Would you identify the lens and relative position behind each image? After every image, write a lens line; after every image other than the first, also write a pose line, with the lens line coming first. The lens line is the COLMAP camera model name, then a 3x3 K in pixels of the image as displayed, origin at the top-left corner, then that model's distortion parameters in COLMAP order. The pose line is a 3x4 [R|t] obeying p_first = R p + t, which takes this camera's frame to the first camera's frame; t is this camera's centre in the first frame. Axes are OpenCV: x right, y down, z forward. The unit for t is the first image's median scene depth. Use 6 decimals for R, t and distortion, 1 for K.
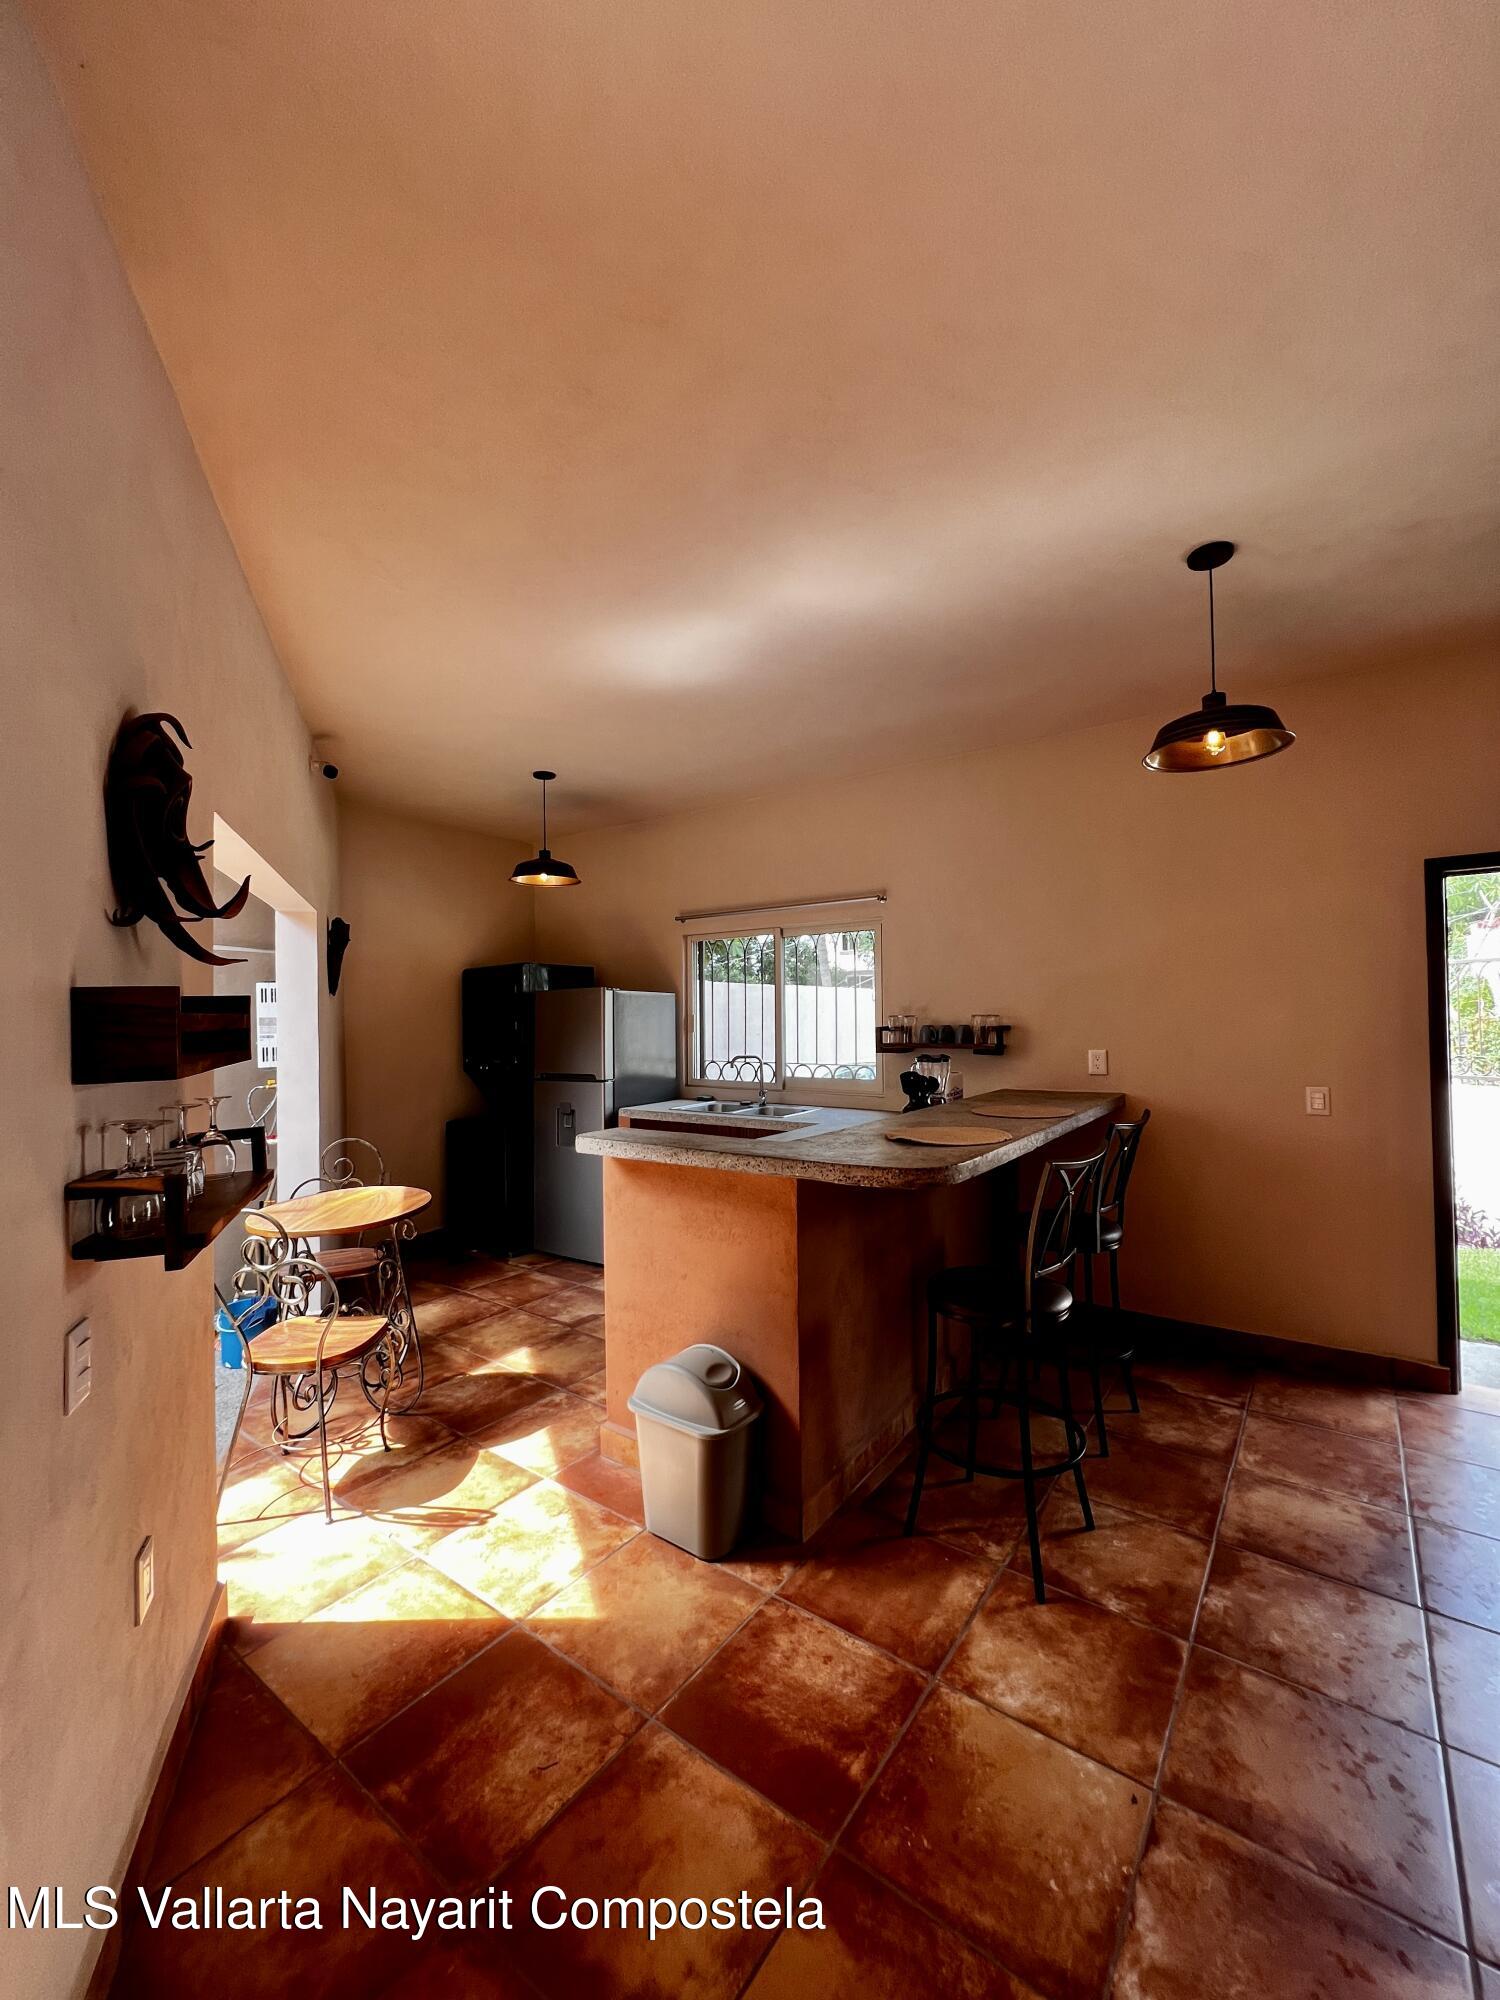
lens RADIAL K [[798.2, 0, 750.5], [0, 798.2, 1005.8], [0, 0, 1]] dist [-0.000072, 0.000070]
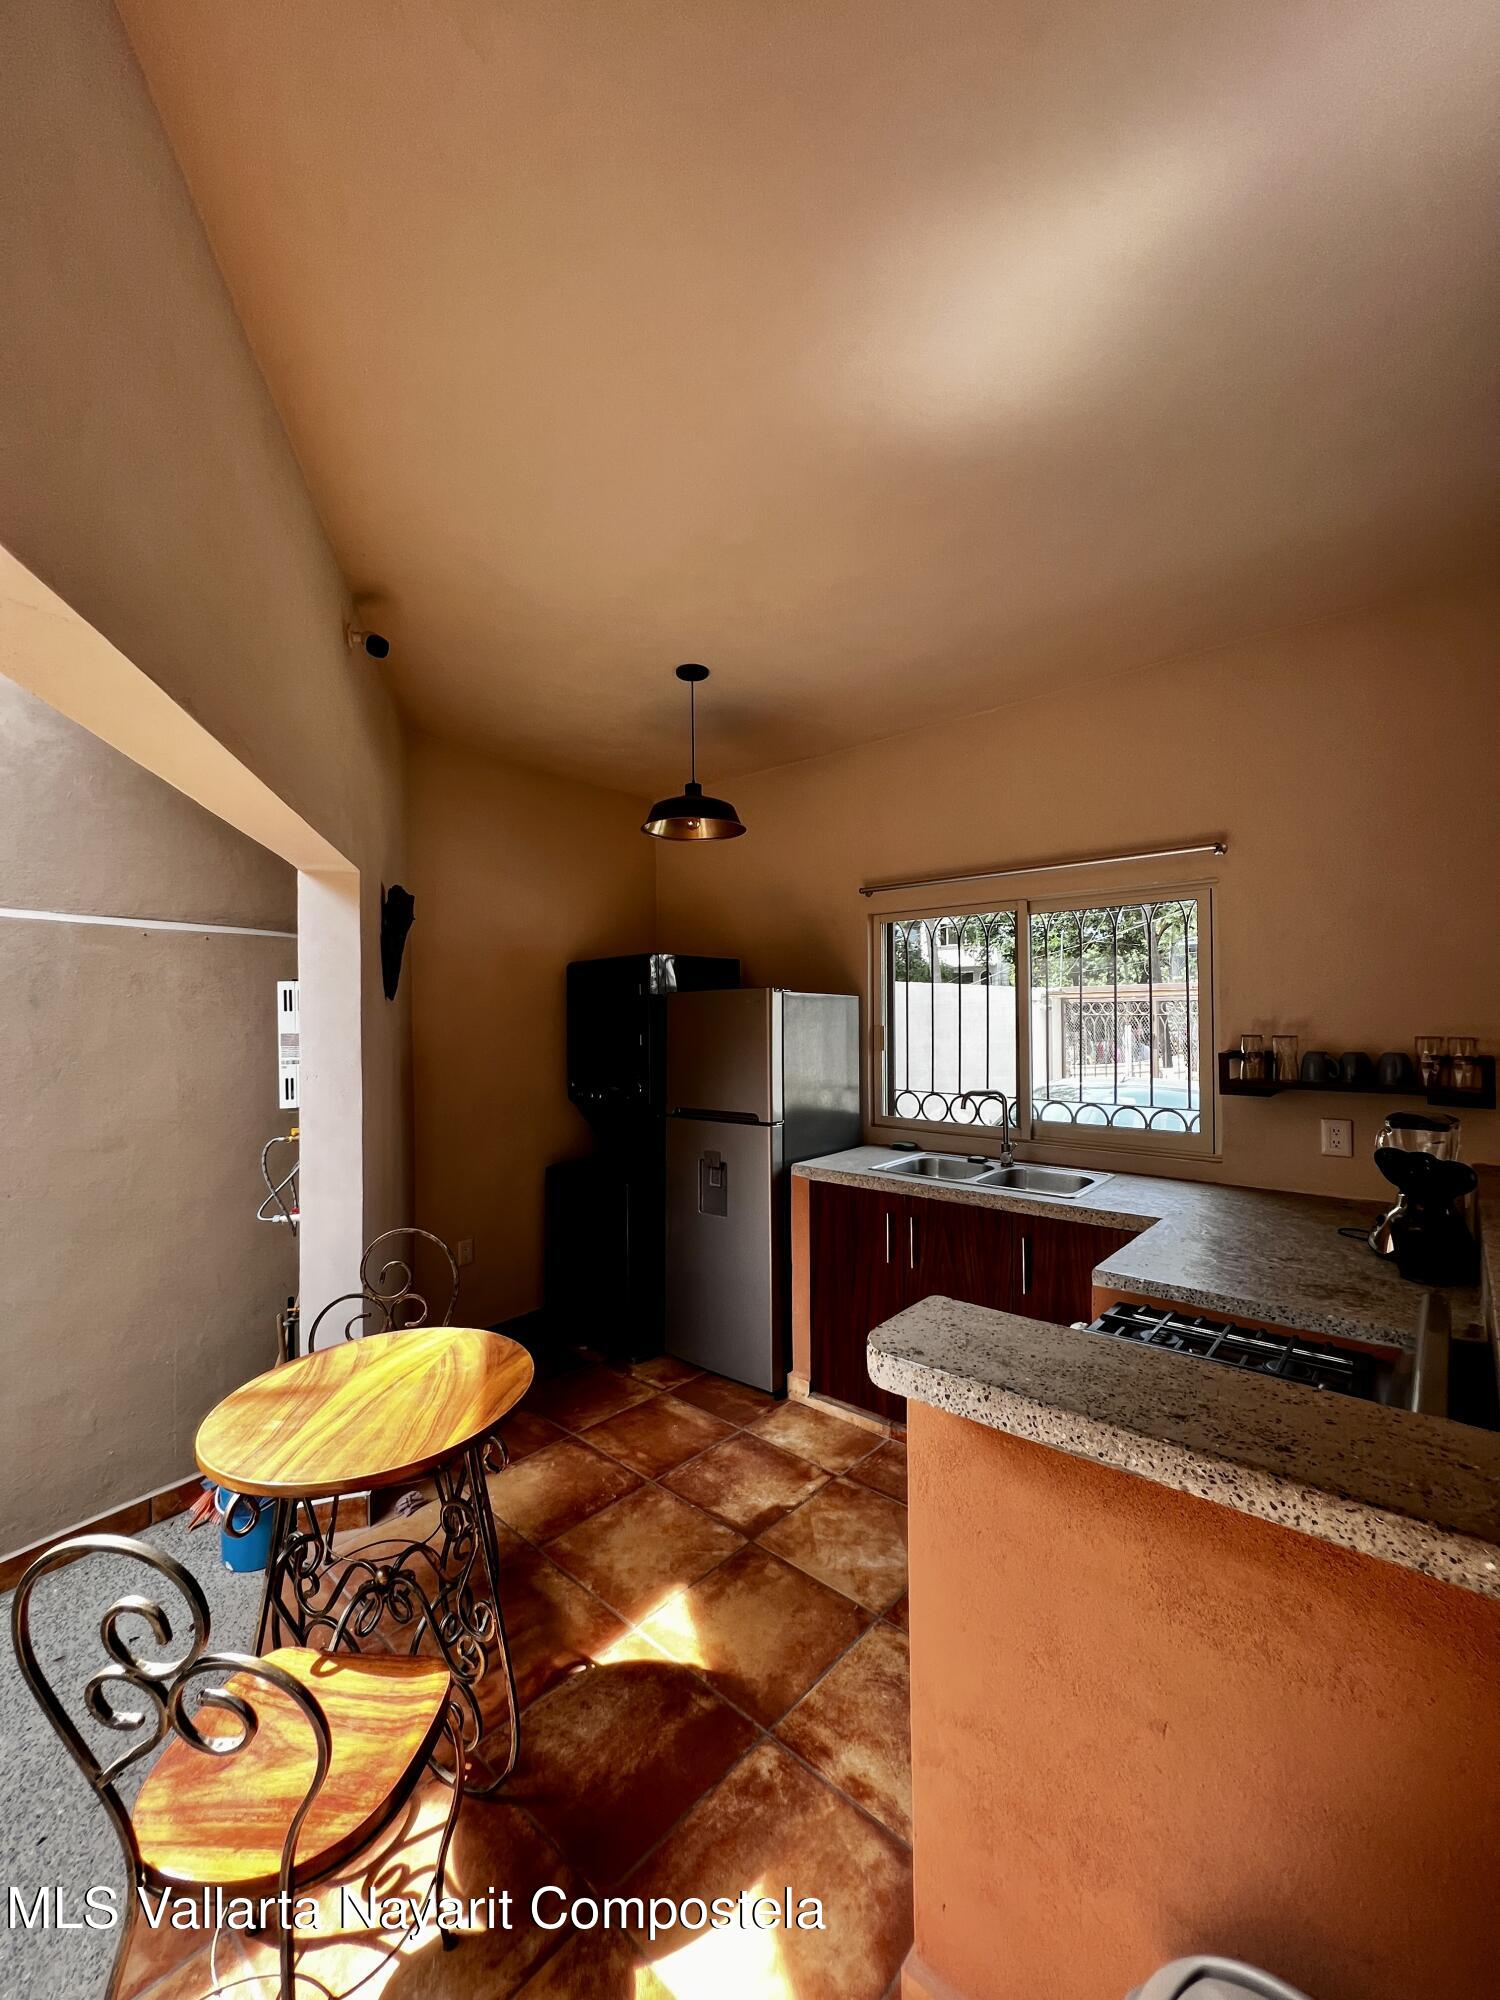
lens RADIAL K [[798.2, 0, 750.5], [0, 798.2, 1005.8], [0, 0, 1]] dist [-0.000072, 0.000070]
pose [[0.995054, 0.004459, -0.099234, -0.153249], [-0.004015, 0.999981, 0.004669, -0.012408], [0.099253, -0.004248, 0.995053, 0.362024]]
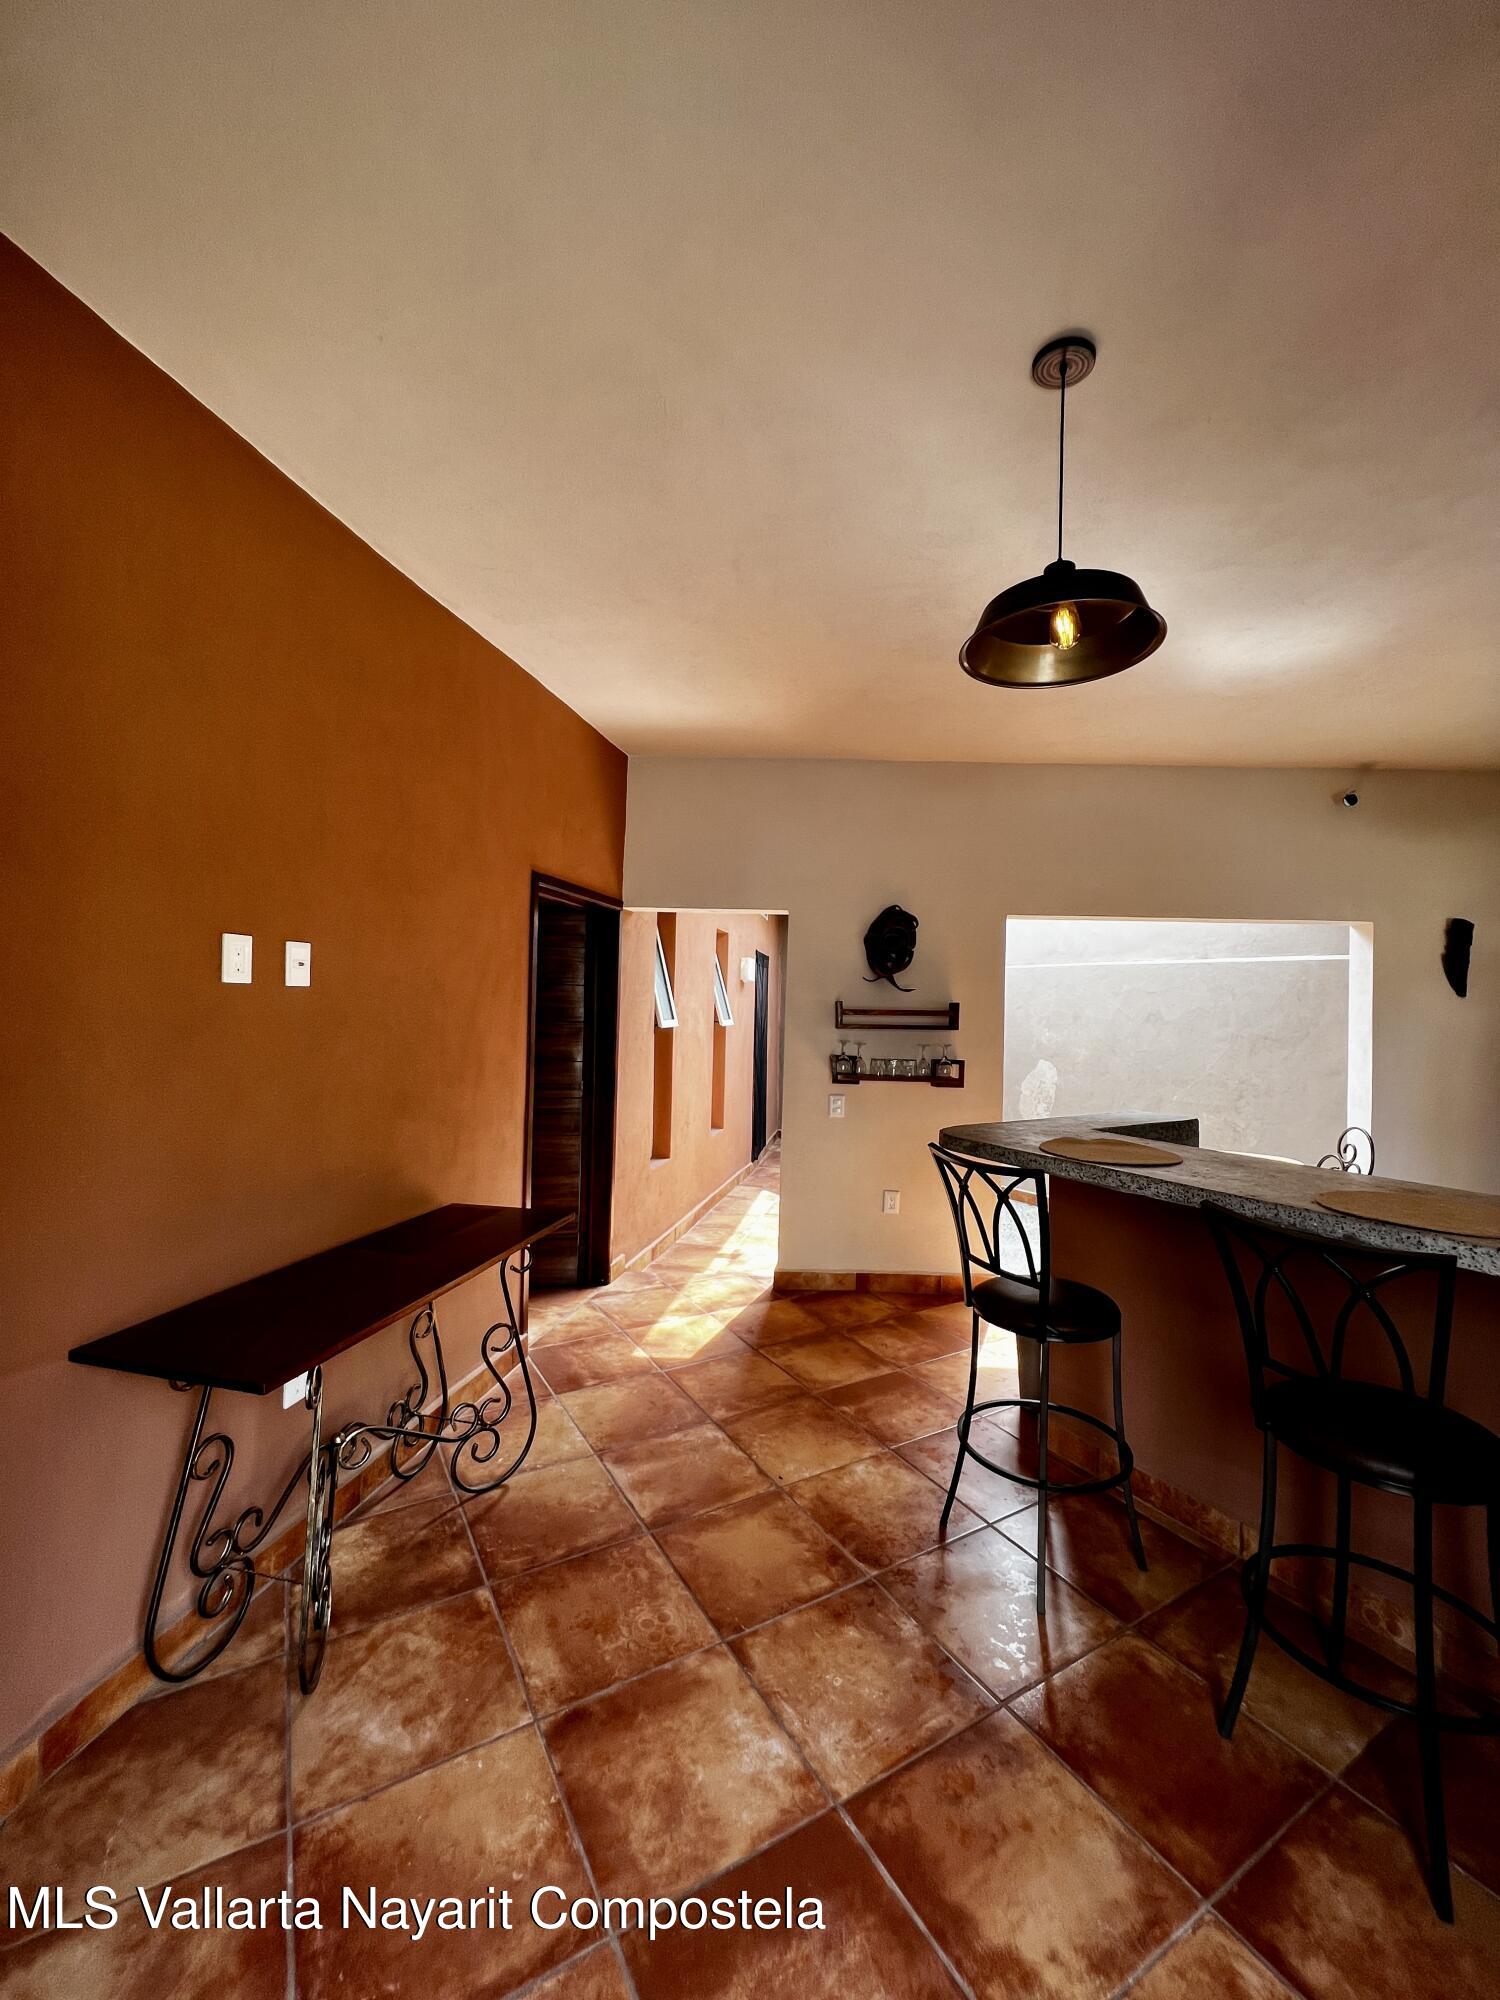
lens RADIAL K [[798.2, 0, 750.5], [0, 798.2, 1005.8], [0, 0, 1]] dist [-0.000072, 0.000070]
pose [[-0.388965, 0.007174, -0.921225, 0.755027], [0.005226, 0.999971, 0.005581, -0.009570], [0.921238, -0.002643, -0.388991, 0.585559]]
